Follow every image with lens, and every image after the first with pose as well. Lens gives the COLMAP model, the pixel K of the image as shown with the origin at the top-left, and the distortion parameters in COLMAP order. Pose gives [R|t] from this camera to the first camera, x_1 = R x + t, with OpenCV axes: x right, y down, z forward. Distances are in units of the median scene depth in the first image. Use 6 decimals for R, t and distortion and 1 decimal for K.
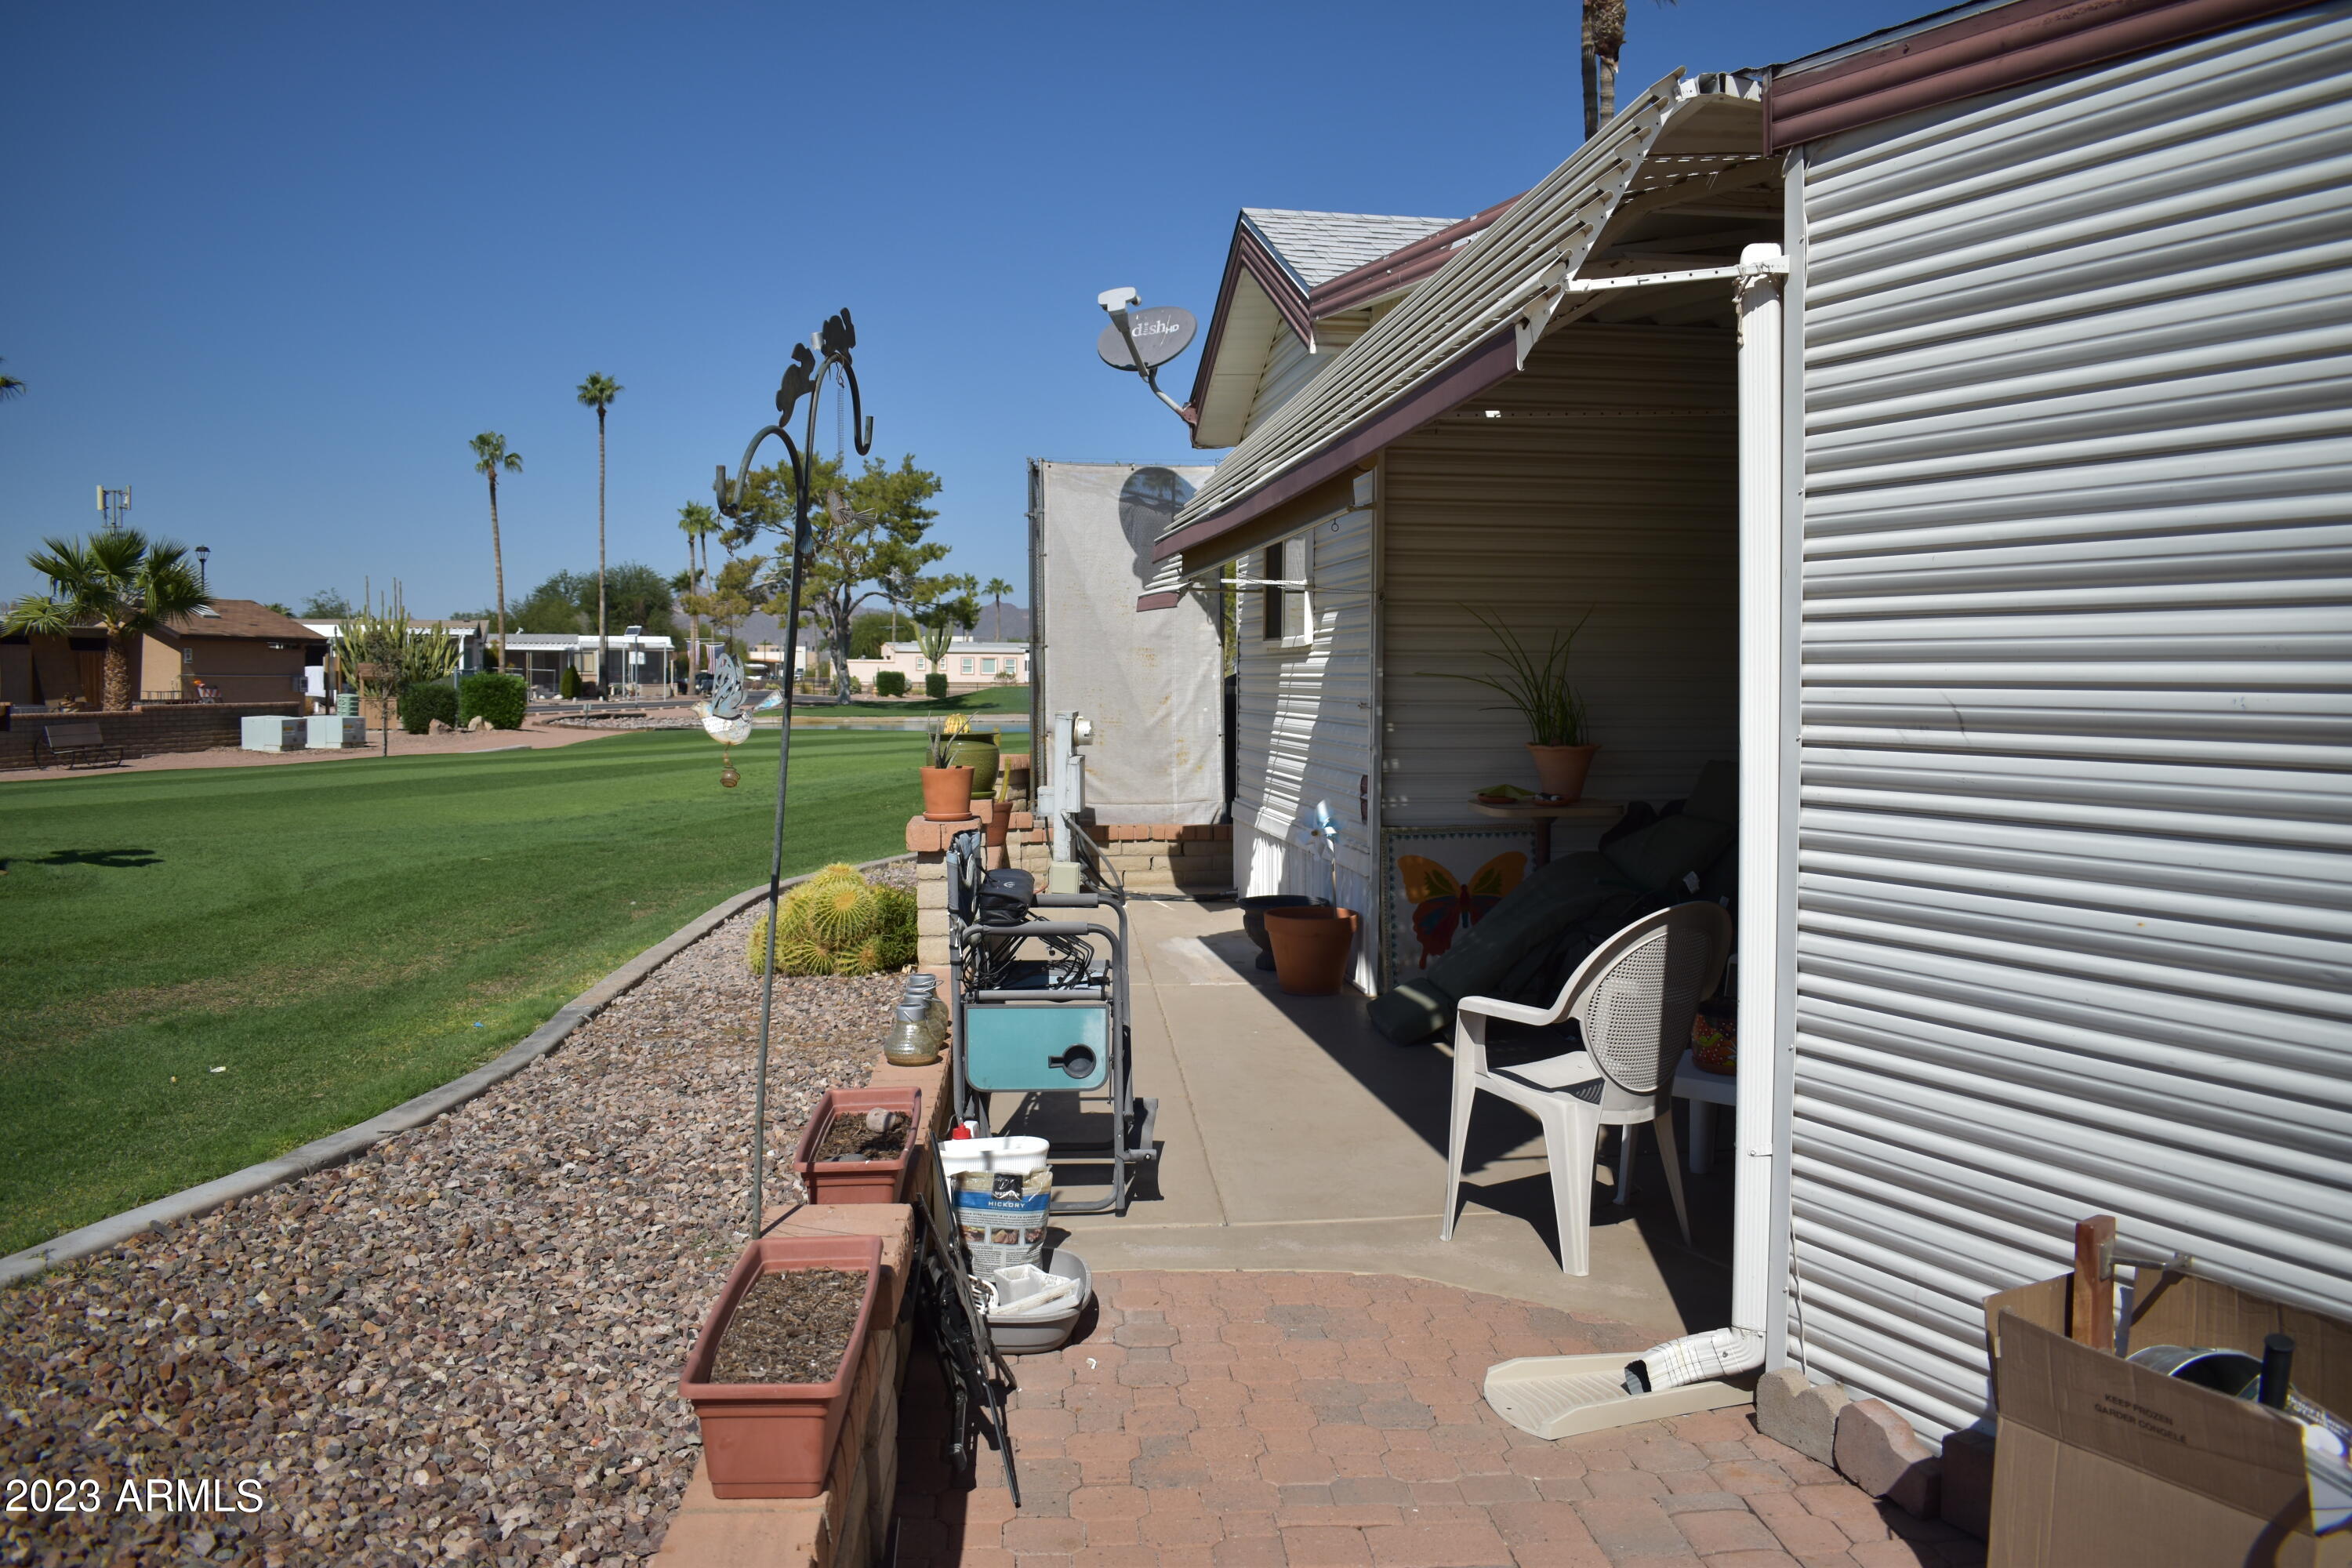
lens RADIAL K [[1846.7, 0, 1163.6], [0, 1846.7, 787.2], [0, 0, 1]] dist [-0.097536, 0.022017]
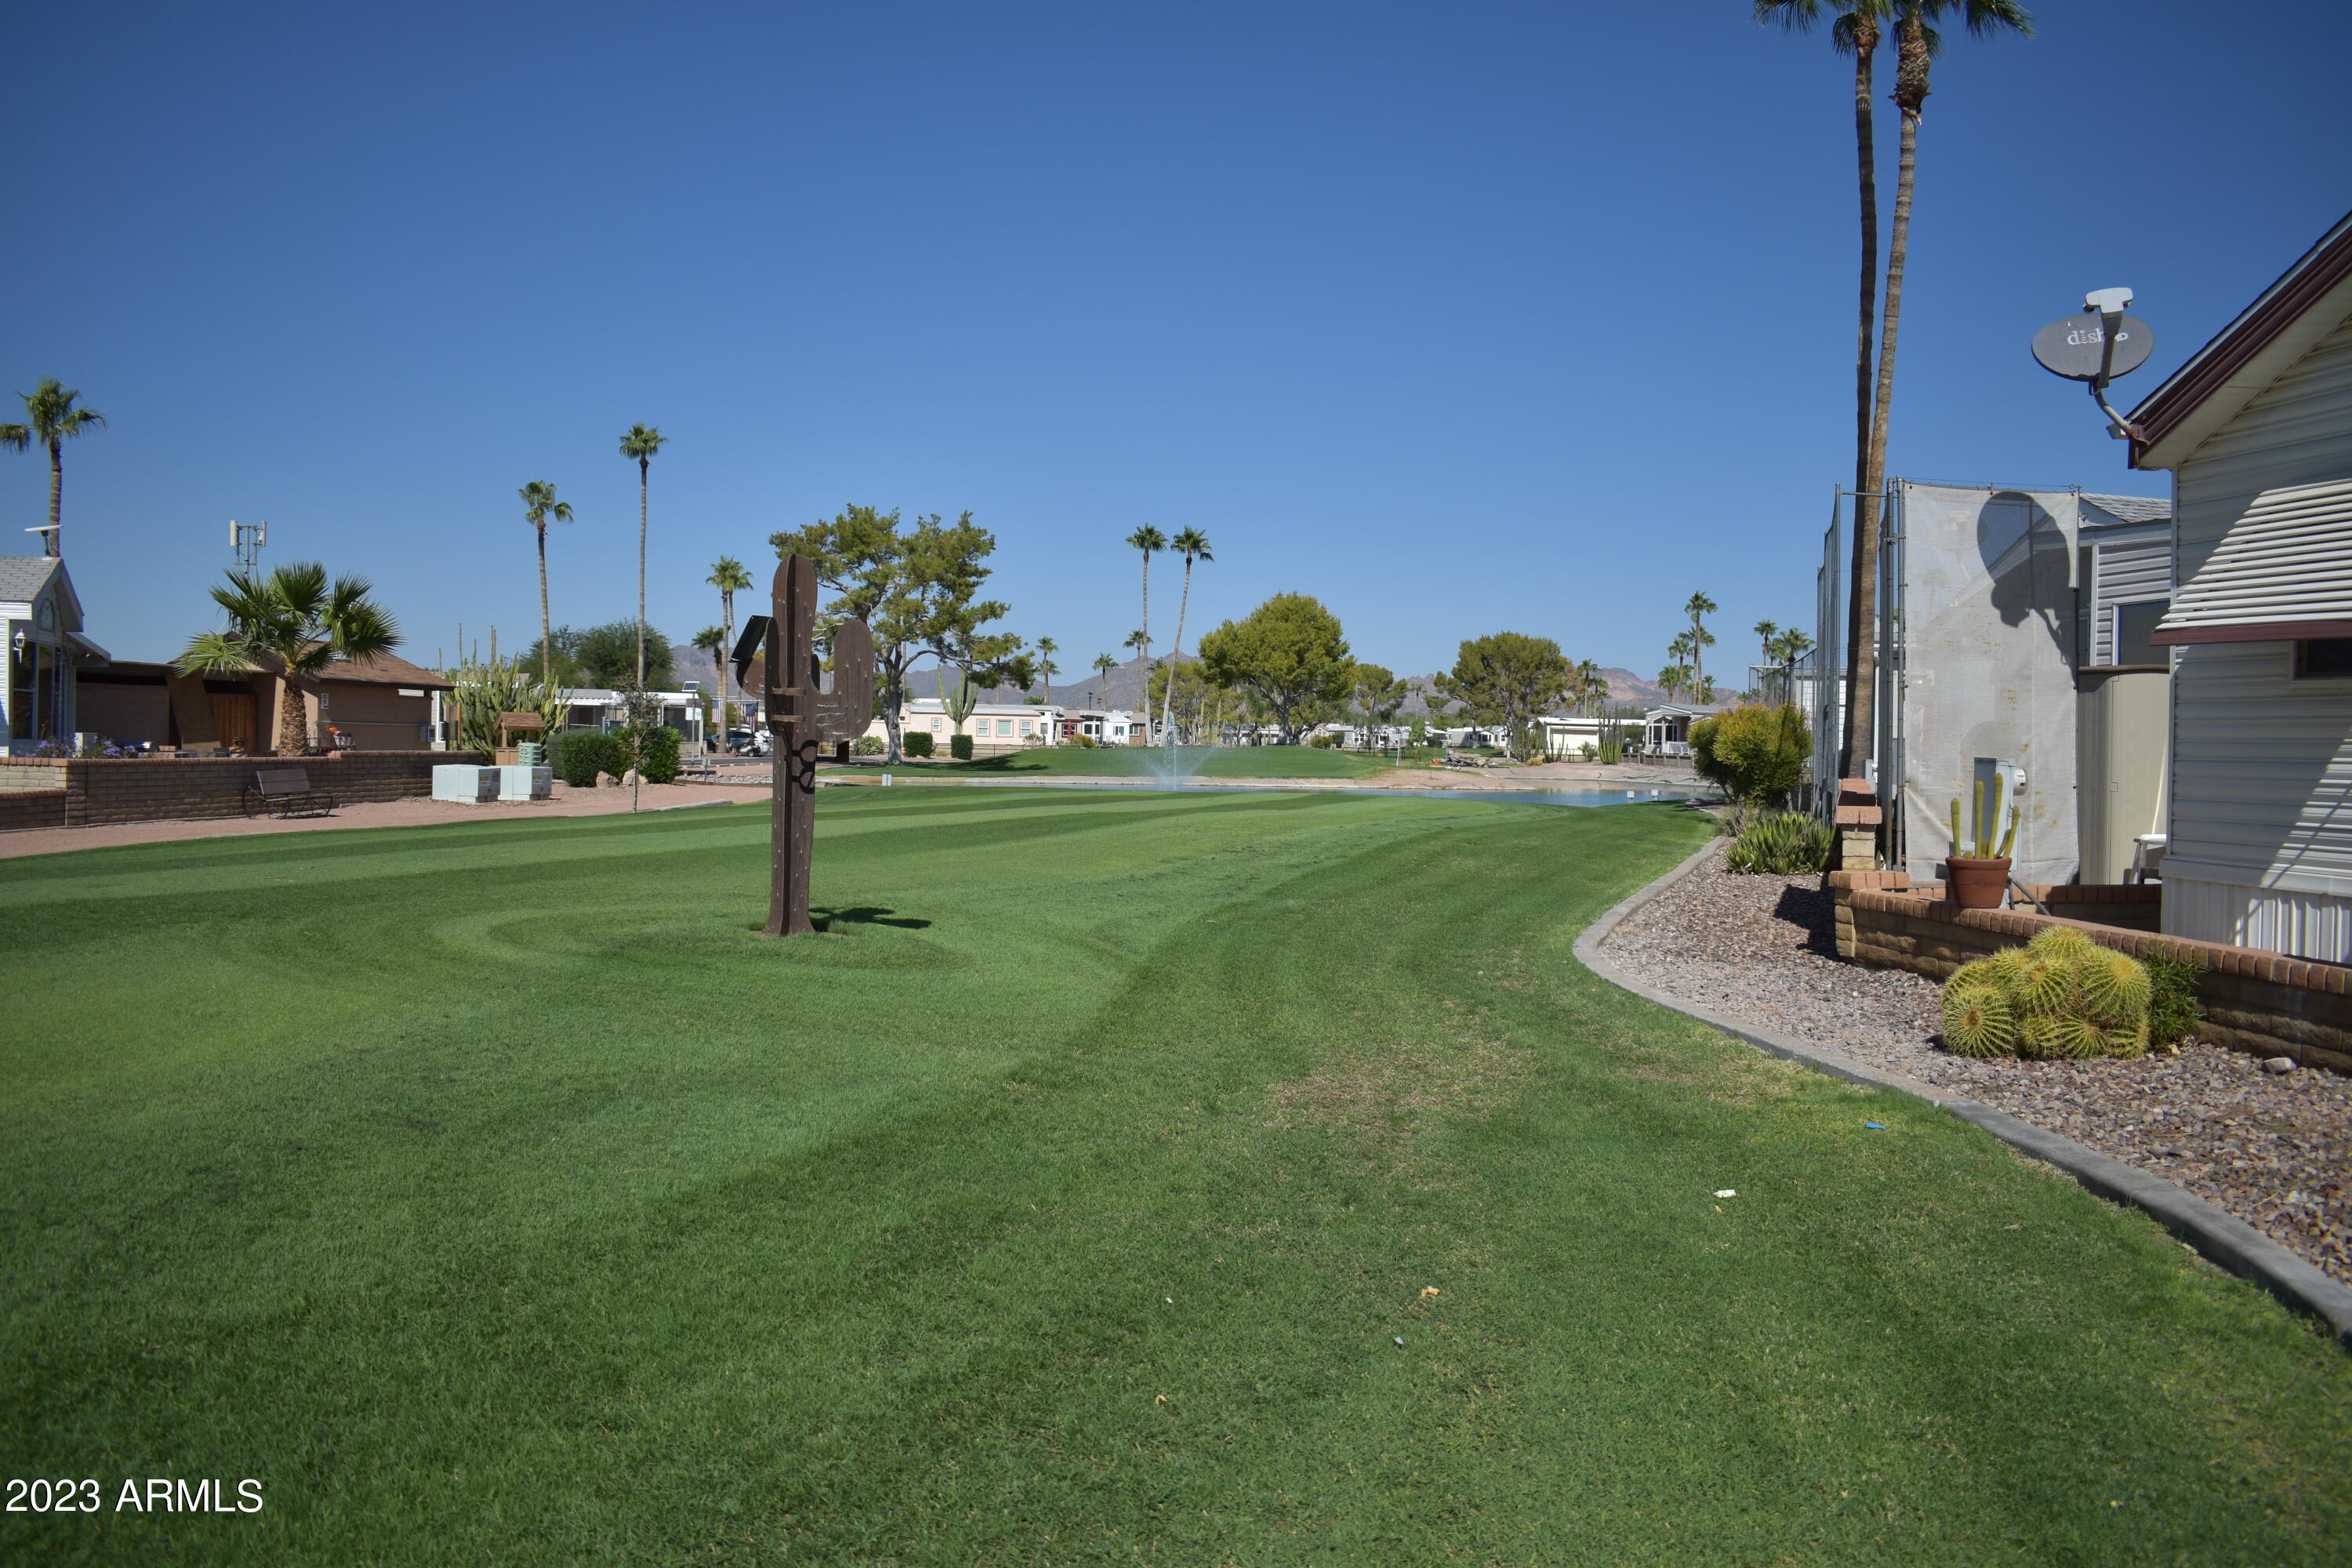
lens RADIAL K [[1846.7, 0, 1156.4], [0, 1846.7, 774.1], [0, 0, 1]] dist [-0.097536, 0.022017]
pose [[0.999508, 0.009932, 0.029765, -0.133485], [-0.008645, 0.999035, -0.043062, 0.002377], [-0.030164, 0.042783, 0.998629, 0.037201]]
